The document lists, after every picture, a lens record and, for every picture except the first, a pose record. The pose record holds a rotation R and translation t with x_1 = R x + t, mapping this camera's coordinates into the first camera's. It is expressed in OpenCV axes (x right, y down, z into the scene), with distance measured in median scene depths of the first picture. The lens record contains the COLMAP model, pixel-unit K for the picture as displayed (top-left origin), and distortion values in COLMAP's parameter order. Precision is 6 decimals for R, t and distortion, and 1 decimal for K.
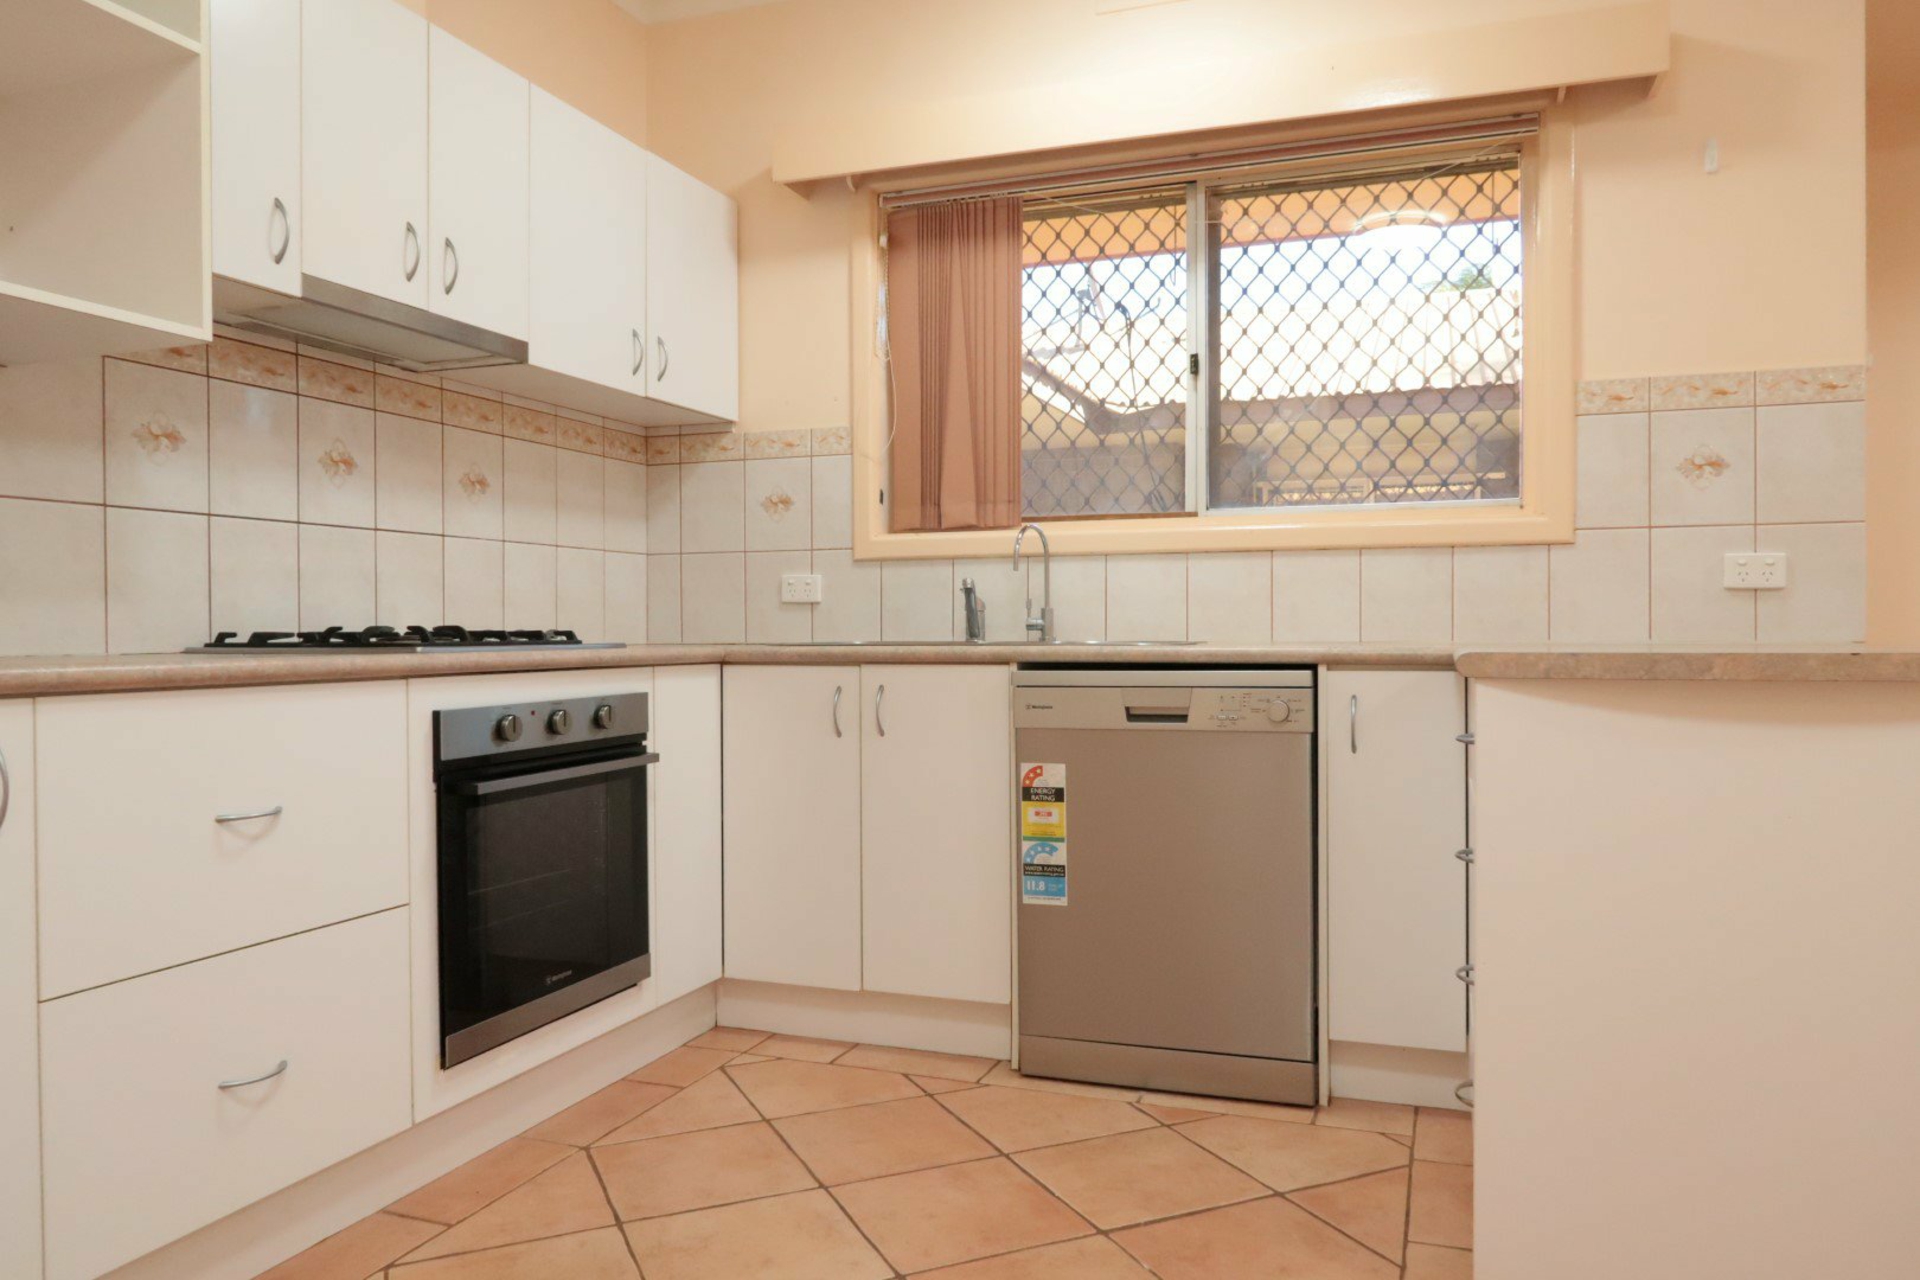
lens RADIAL K [[1326.6, 0, 960.0], [0, 1326.6, 640.0], [0, 0, 1]] dist [-0.003131, -0.000507]
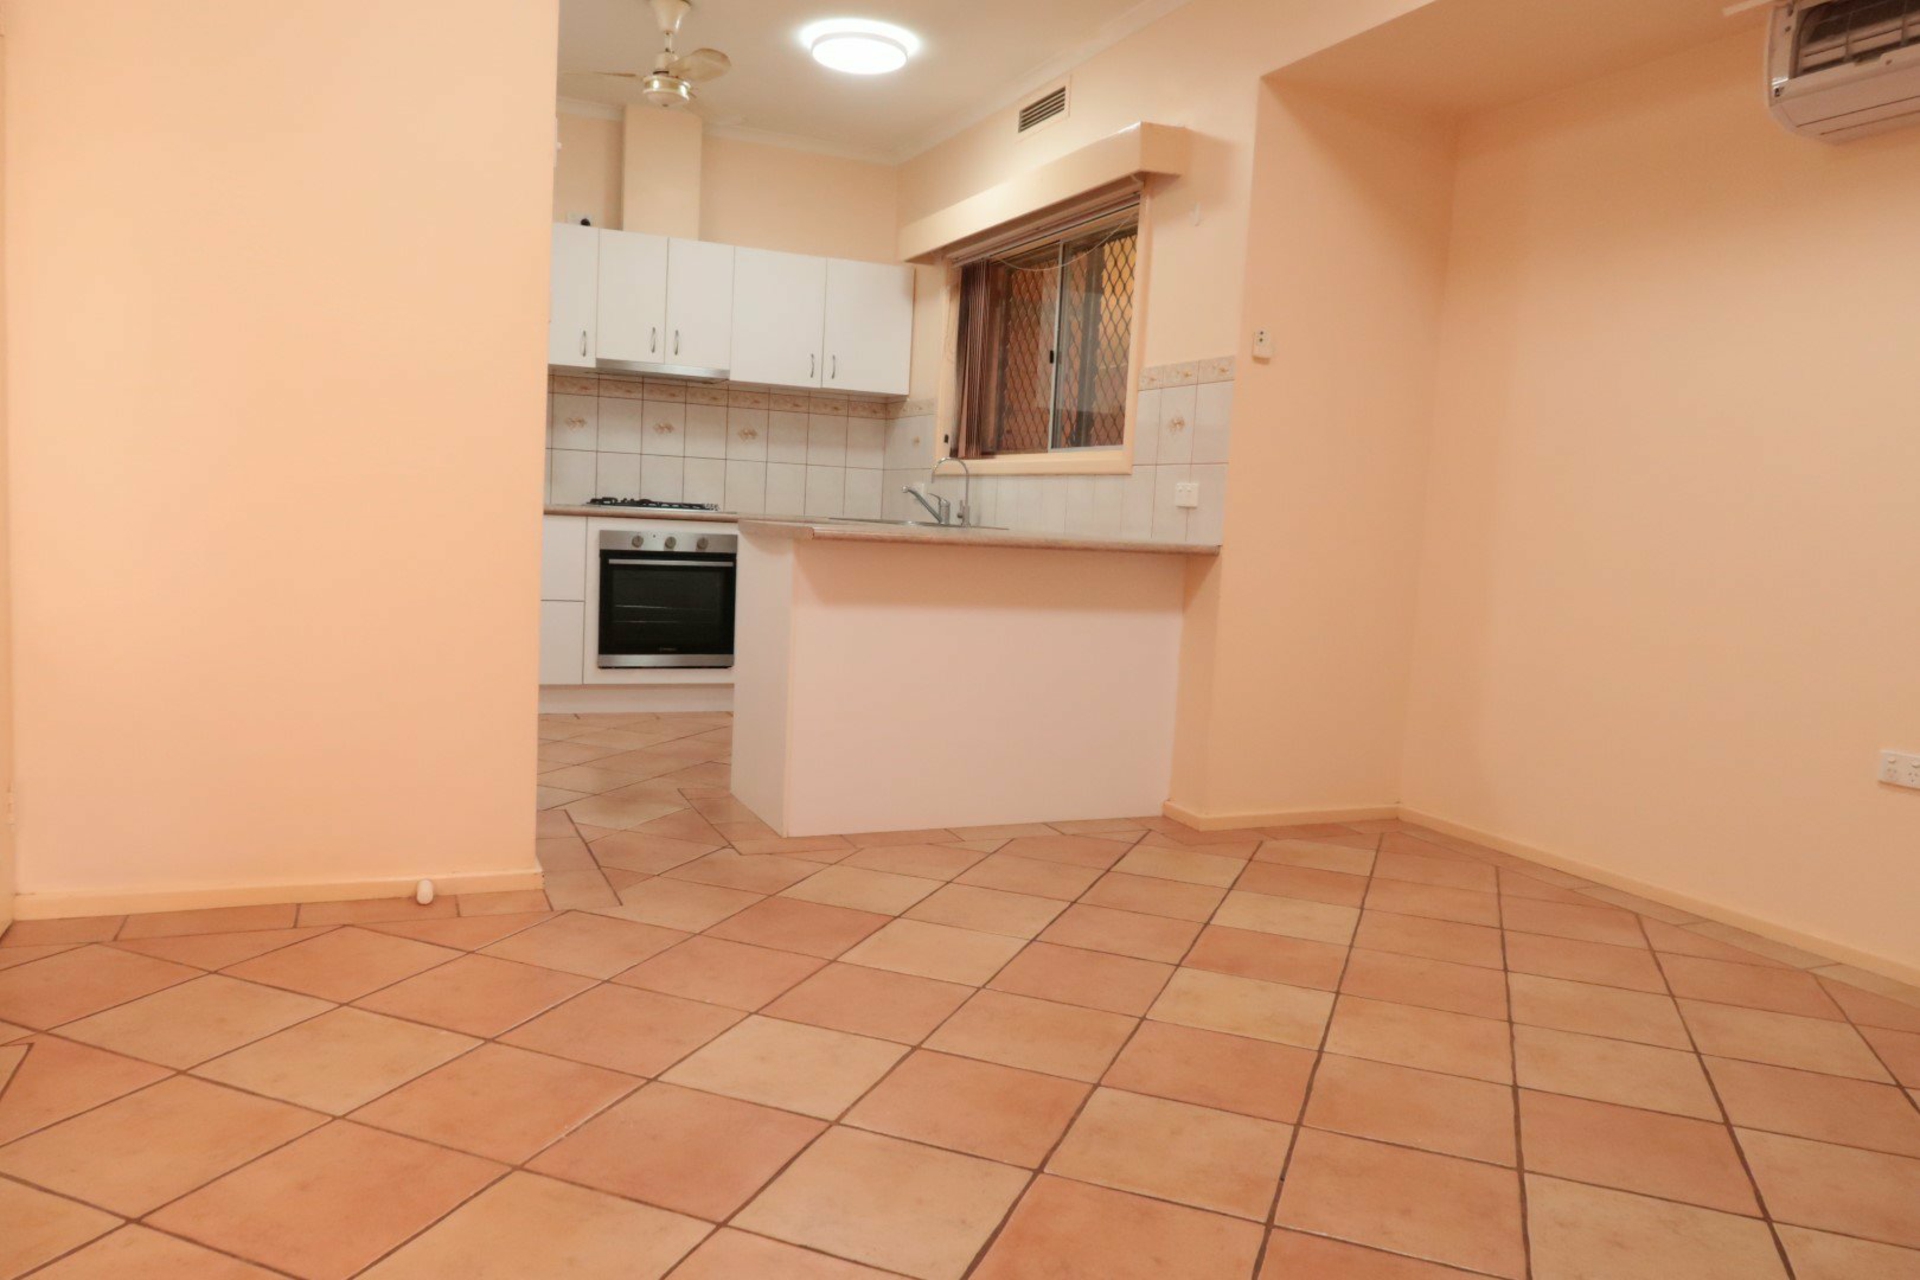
lens RADIAL K [[1326.6, 0, 960.0], [0, 1326.6, 640.0], [0, 0, 1]] dist [-0.003131, -0.000507]
pose [[0.689972, 0.111024, -0.715271, 1.487046], [-0.060902, 0.993567, 0.095474, -0.017061], [0.721270, -0.022313, 0.692295, -0.224238]]
